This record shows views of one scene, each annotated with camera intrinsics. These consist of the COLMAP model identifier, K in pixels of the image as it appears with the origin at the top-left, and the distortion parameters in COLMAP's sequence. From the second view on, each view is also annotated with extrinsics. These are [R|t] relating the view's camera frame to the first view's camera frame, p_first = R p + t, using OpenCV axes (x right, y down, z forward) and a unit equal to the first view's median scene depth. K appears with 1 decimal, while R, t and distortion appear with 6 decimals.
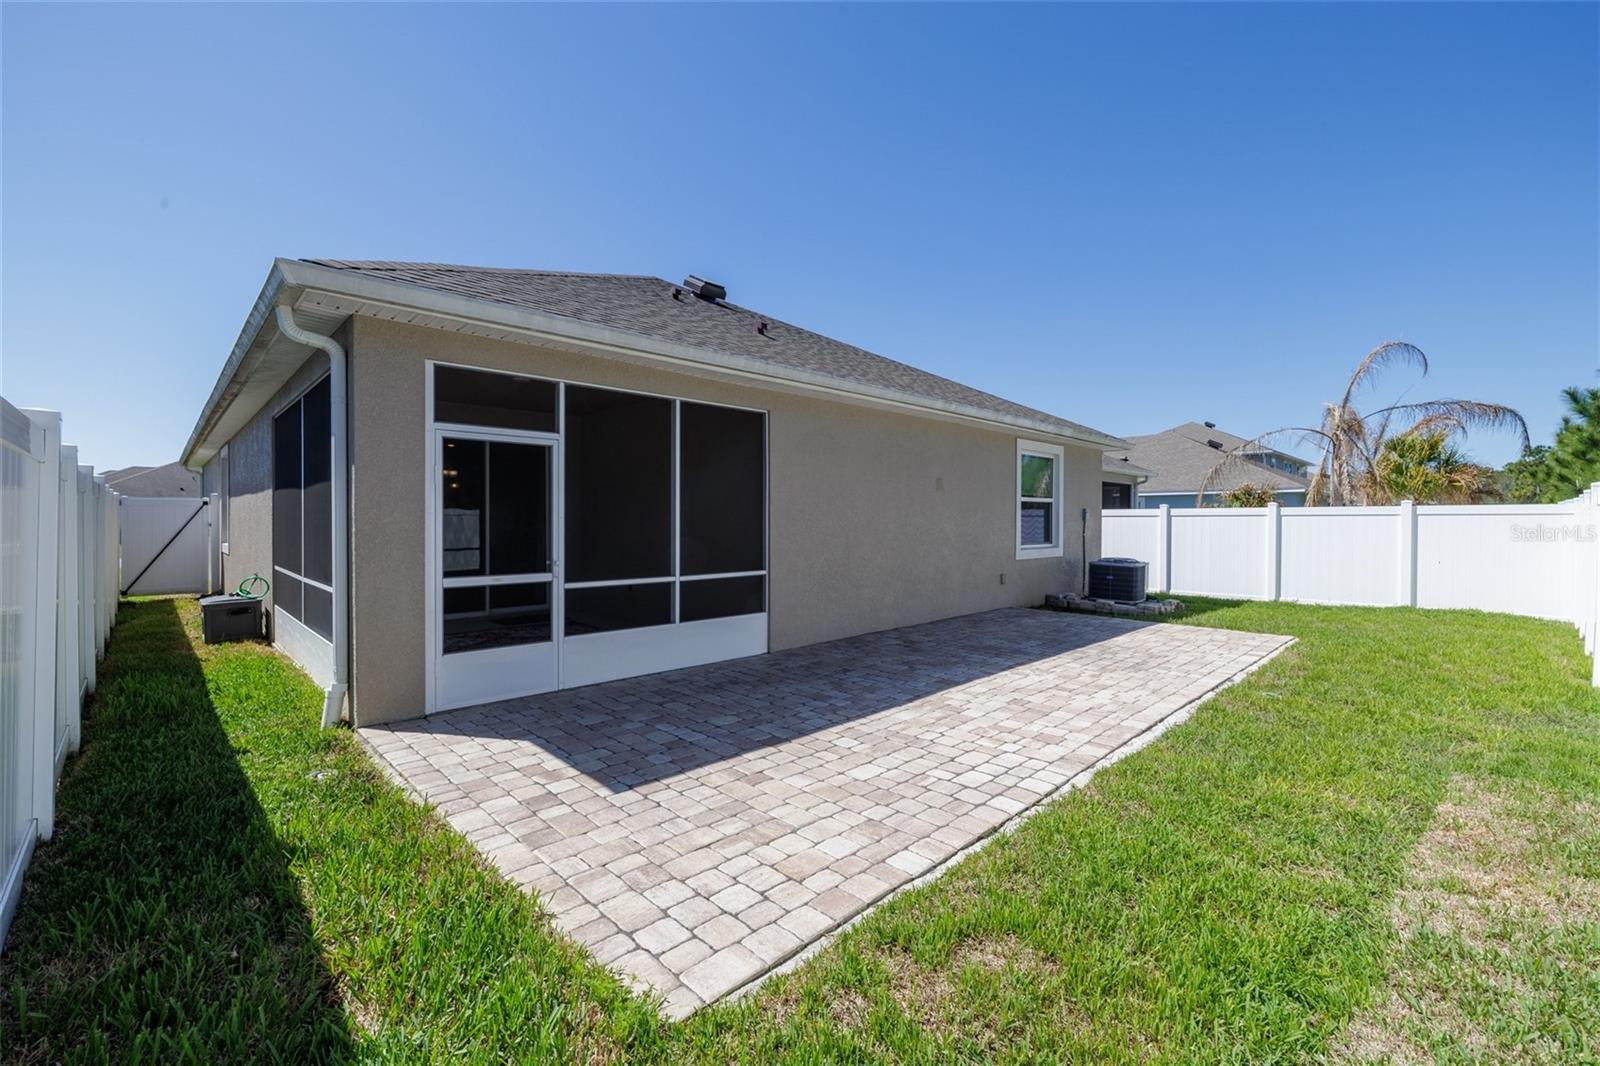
lens RADIAL K [[689.8, 0, 803.8], [0, 689.8, 523.7], [0, 0, 1]] dist [0.002742, -0.001487]
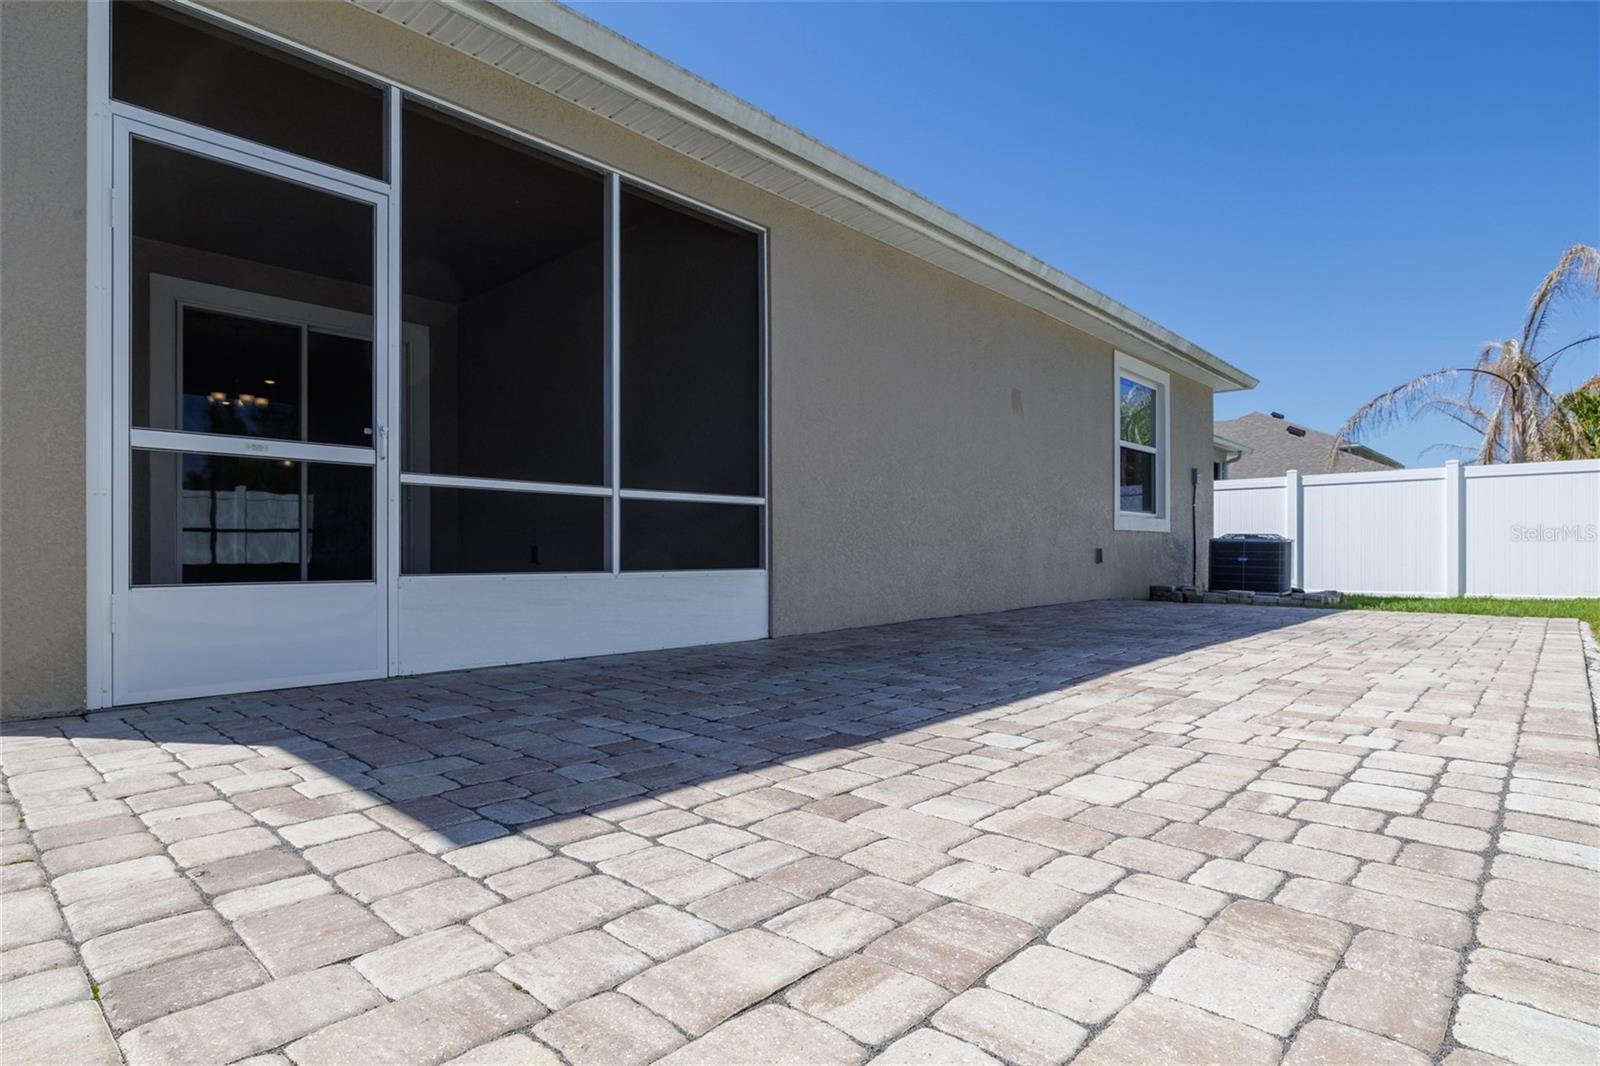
lens RADIAL K [[864.7, 0, 800.2], [0, 864.7, 545.5], [0, 0, 1]] dist [-0.004221, 0.003877]
pose [[0.998950, -0.002776, 0.045737, -0.085659], [0.003226, 0.999947, -0.009768, 0.169202], [-0.045708, 0.009905, 0.998906, 0.381398]]
